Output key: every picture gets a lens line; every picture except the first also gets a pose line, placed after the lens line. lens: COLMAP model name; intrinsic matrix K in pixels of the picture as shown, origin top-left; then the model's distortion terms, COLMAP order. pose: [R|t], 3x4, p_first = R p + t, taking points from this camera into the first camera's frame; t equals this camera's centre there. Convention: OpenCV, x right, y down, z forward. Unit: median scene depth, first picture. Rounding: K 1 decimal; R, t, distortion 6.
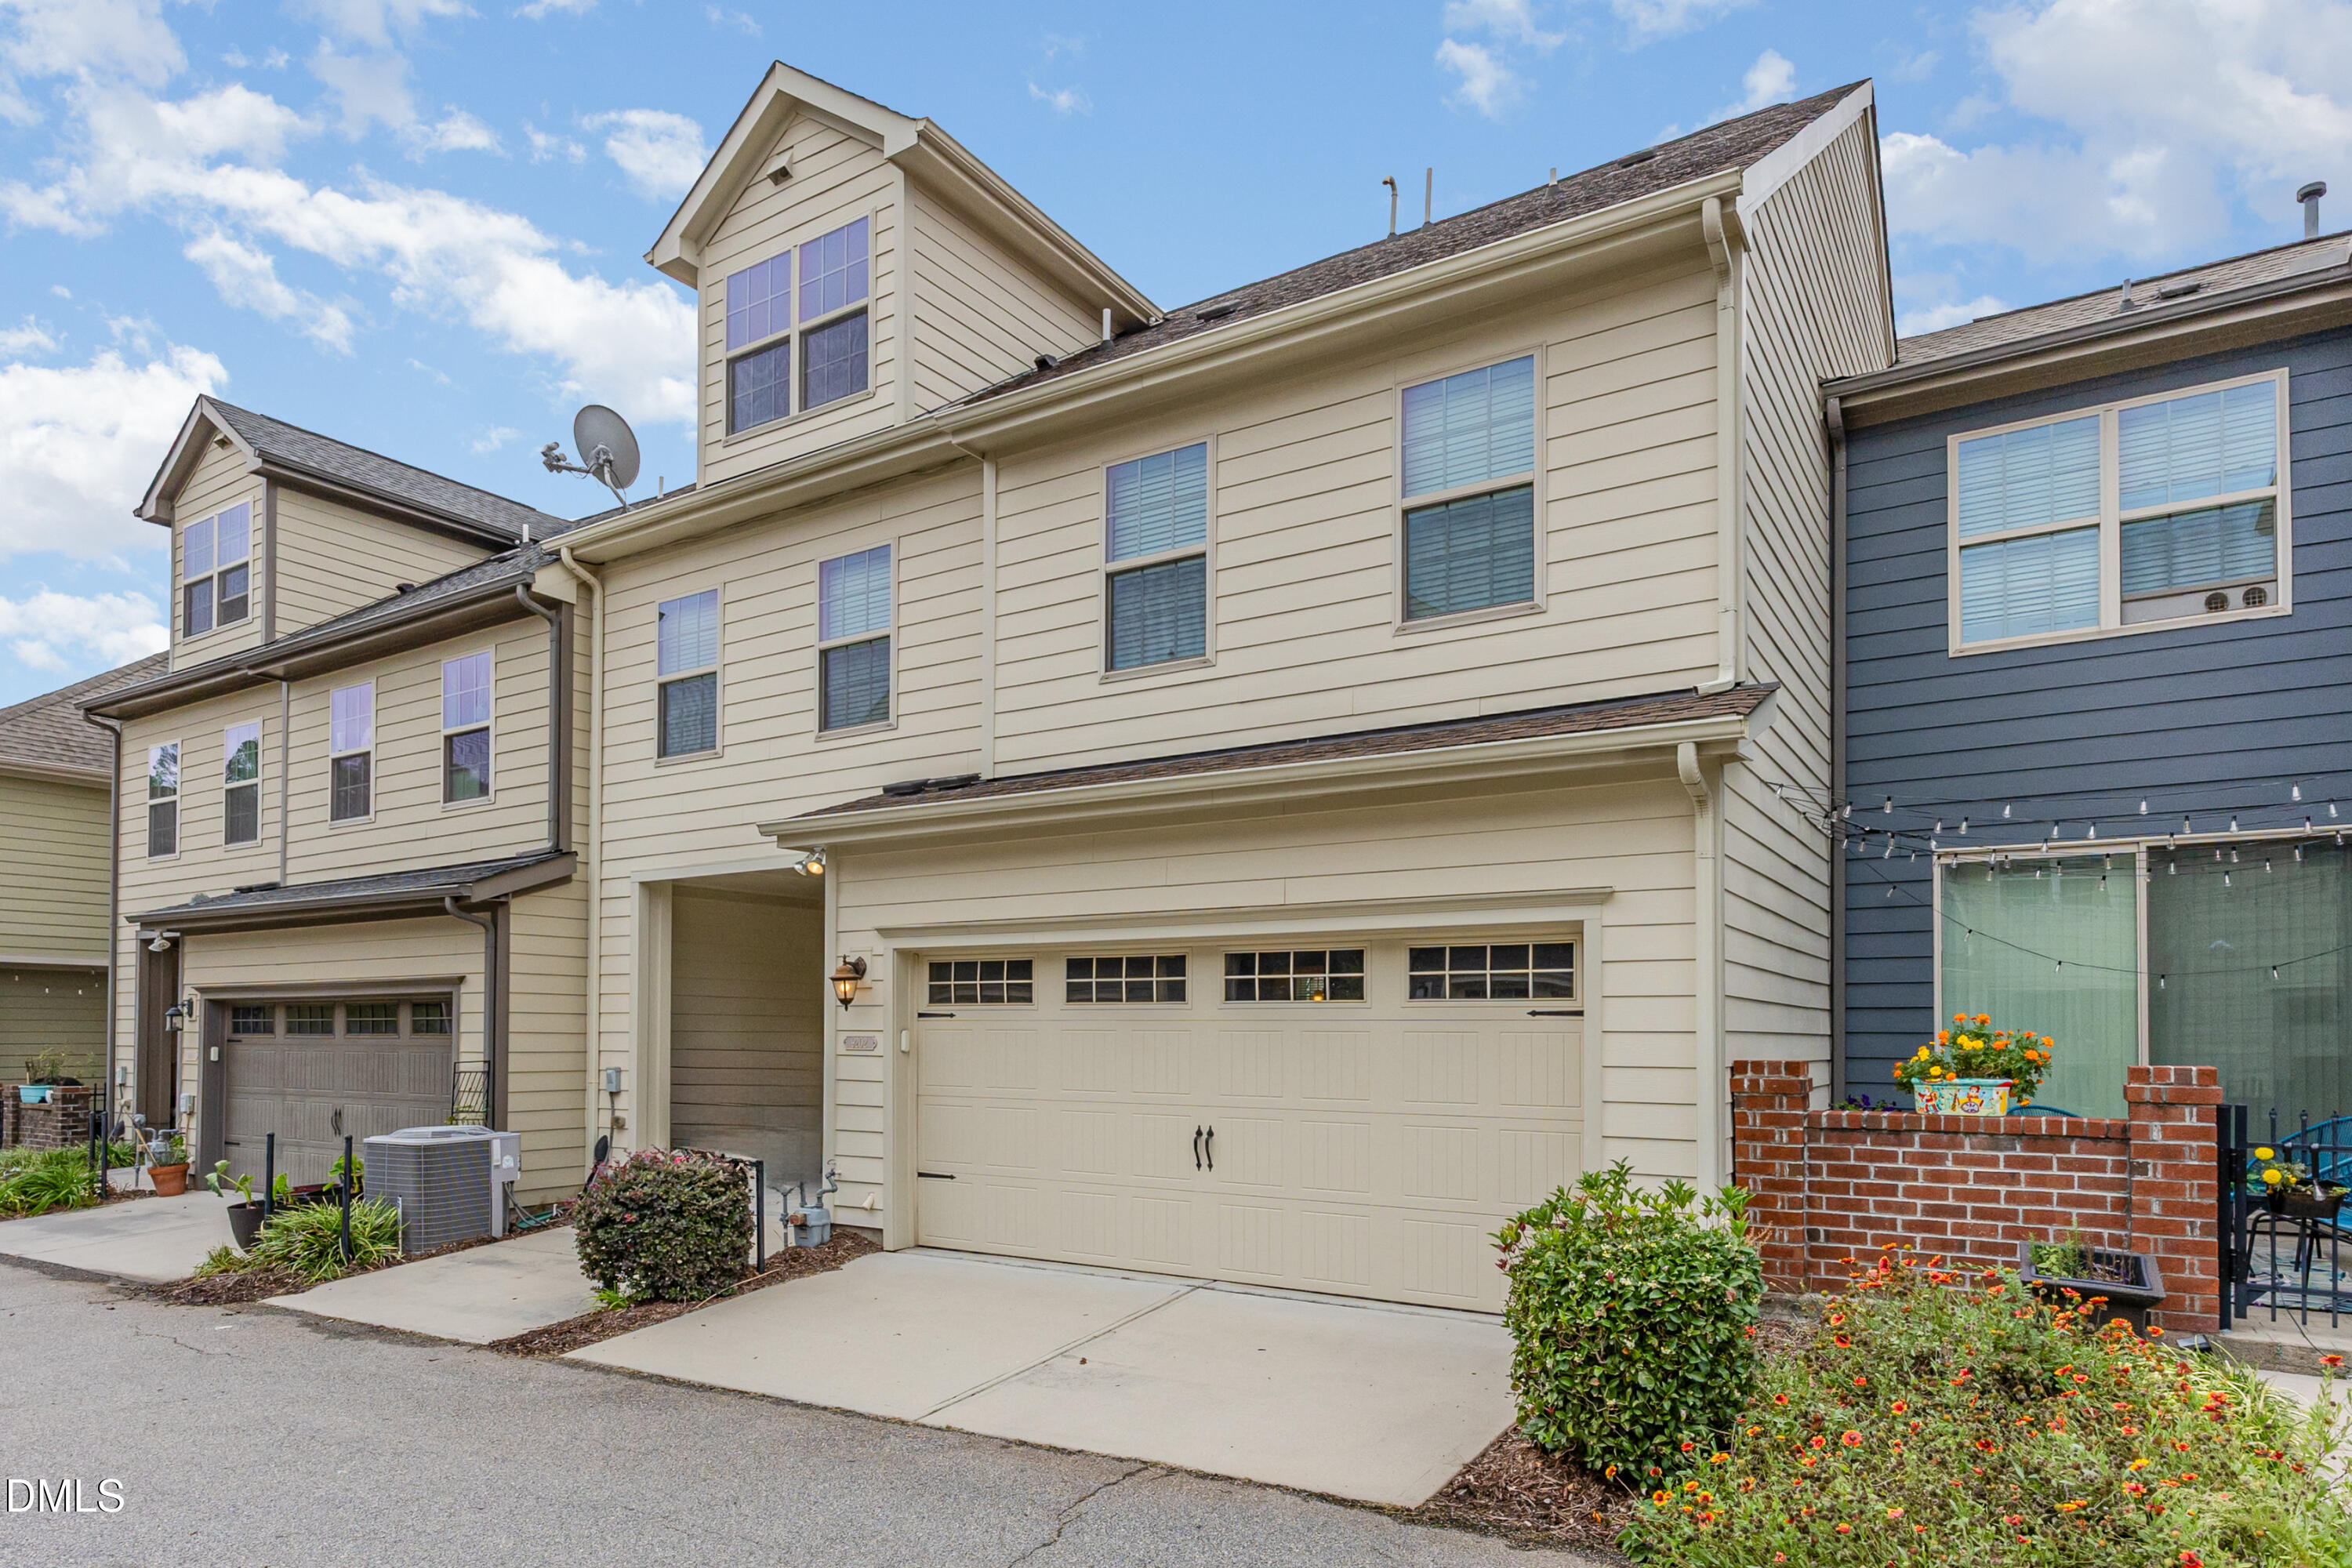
lens RADIAL K [[1321.9, 0, 1170.1], [0, 1321.9, 613.8], [0, 0, 1]] dist [0.004542, -0.000644]
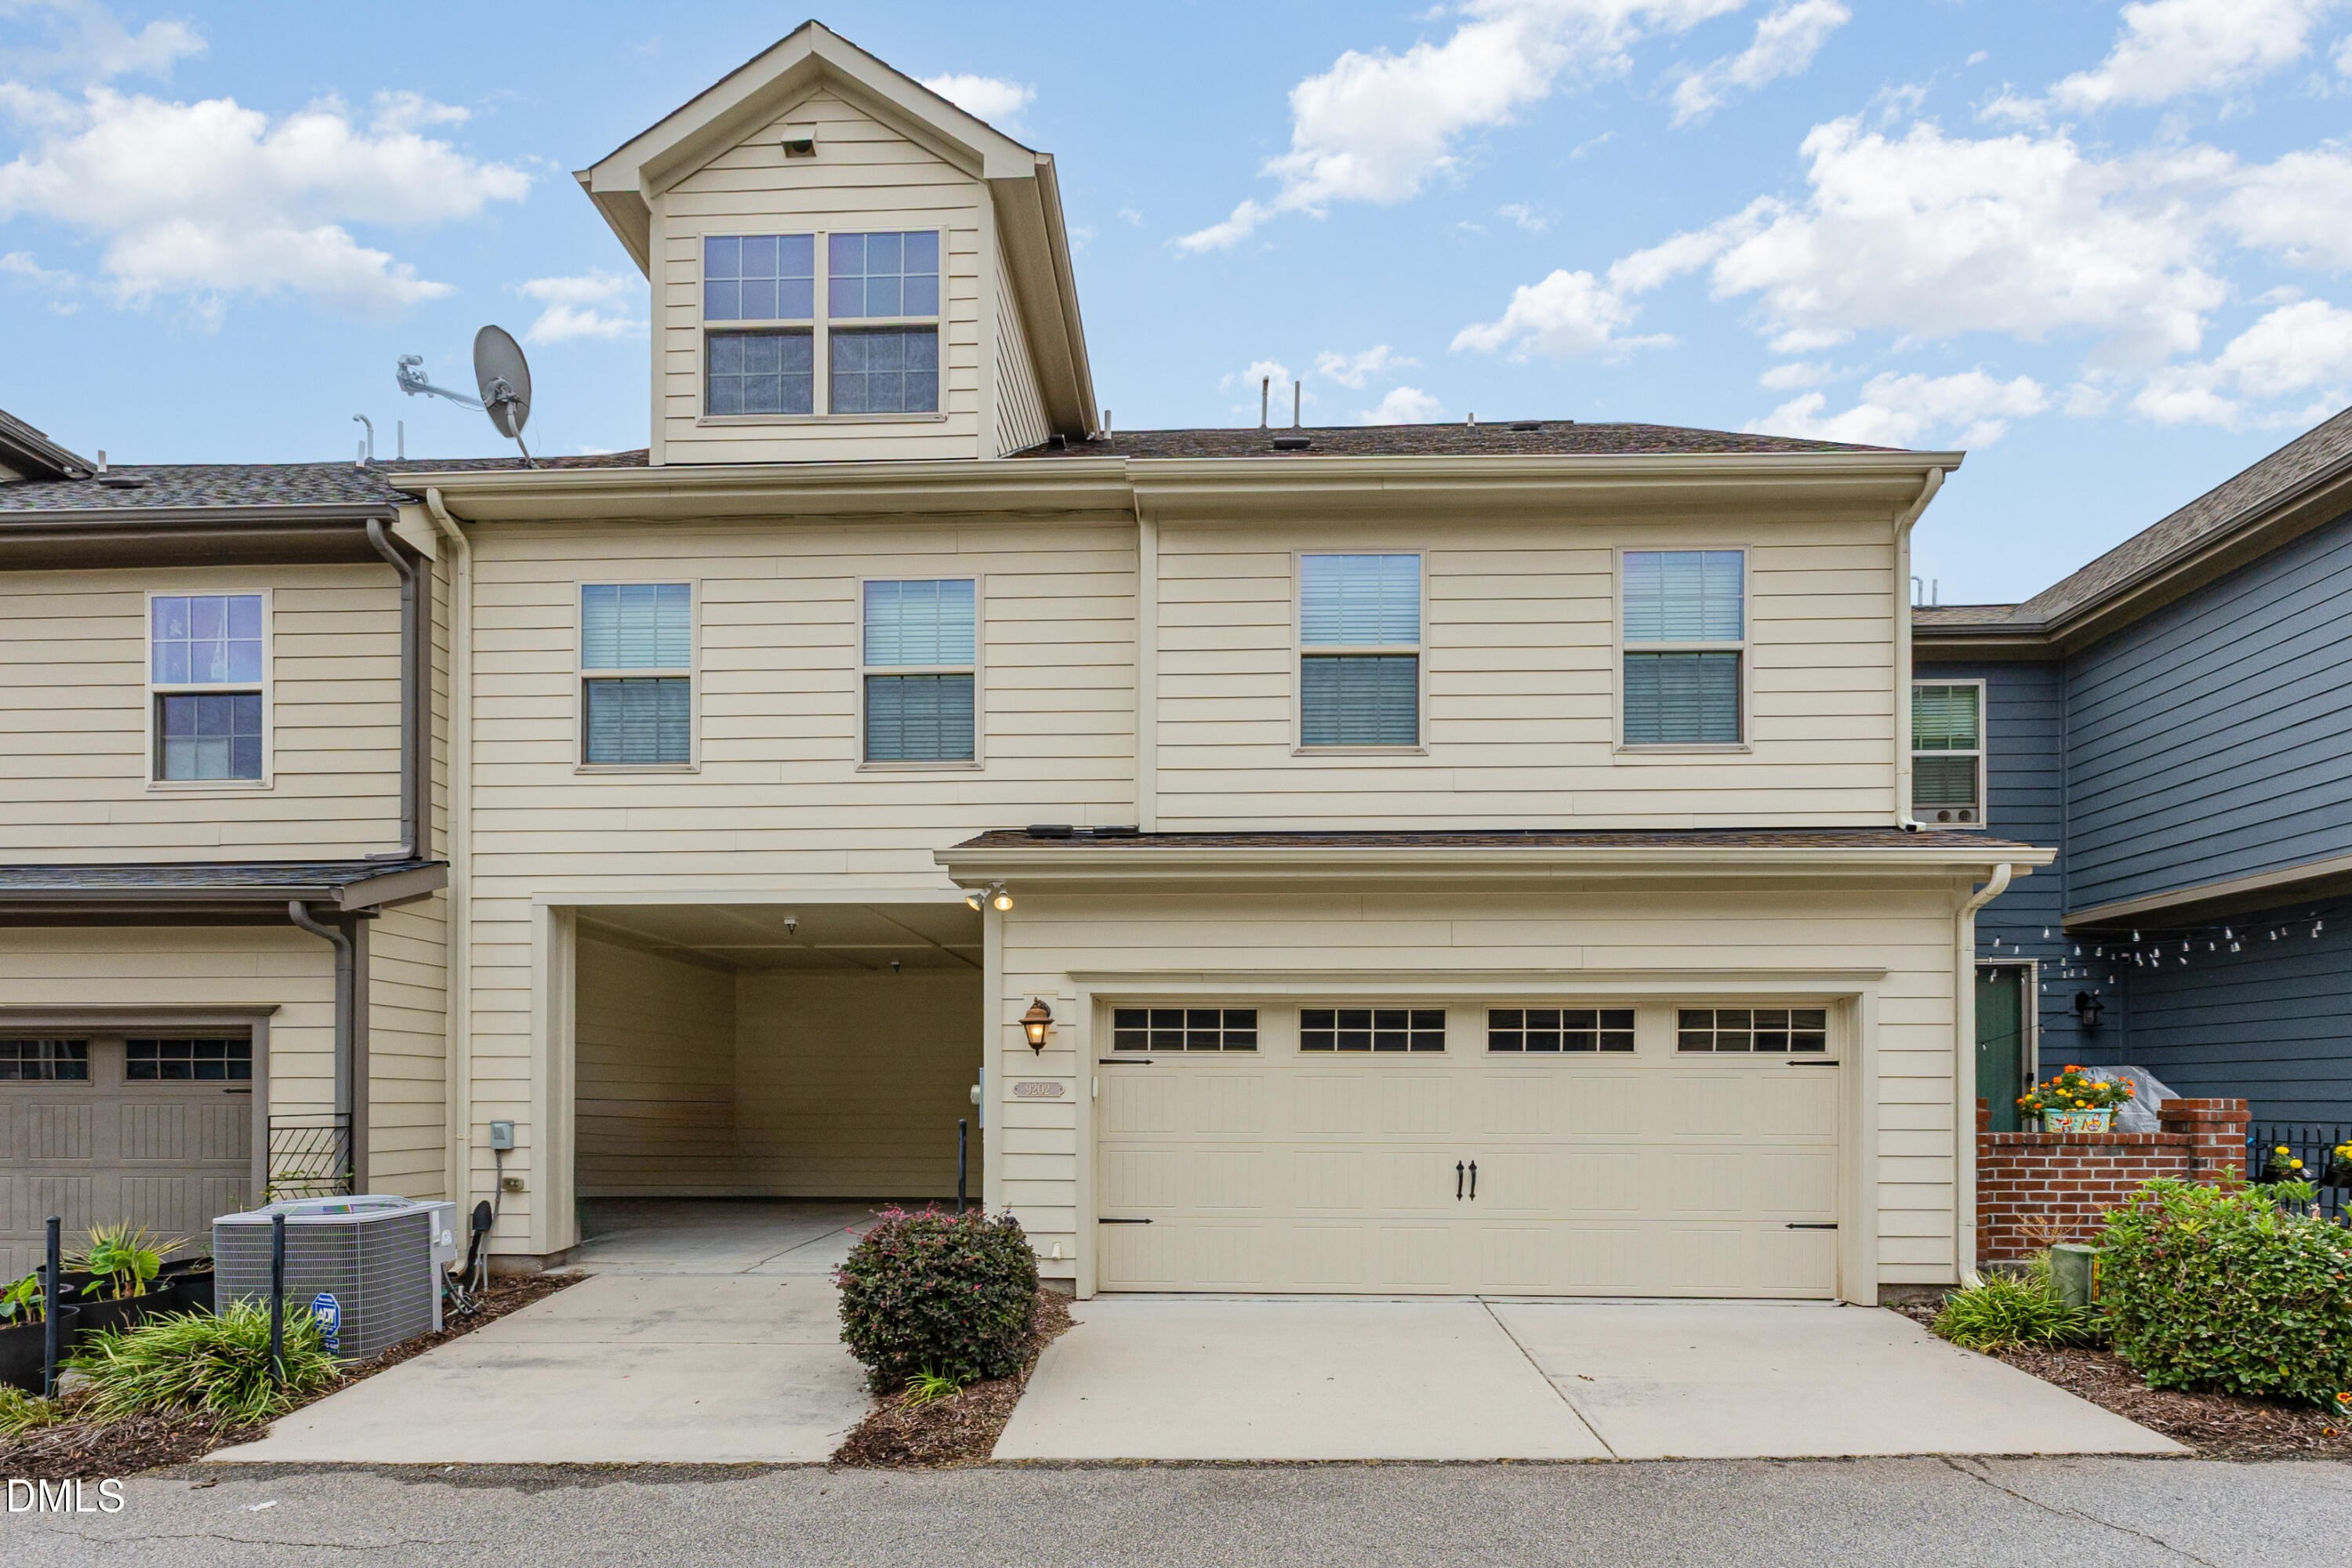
lens RADIAL K [[1056.8, 0, 1165.0], [0, 1056.8, 819.5], [0, 0, 1]] dist [-0.002675, 0.000240]
pose [[0.859634, 0.128702, 0.494435, -0.544904], [-0.155089, 0.987821, 0.012509, 0.106883], [-0.486803, -0.087435, 0.869125, 0.305658]]
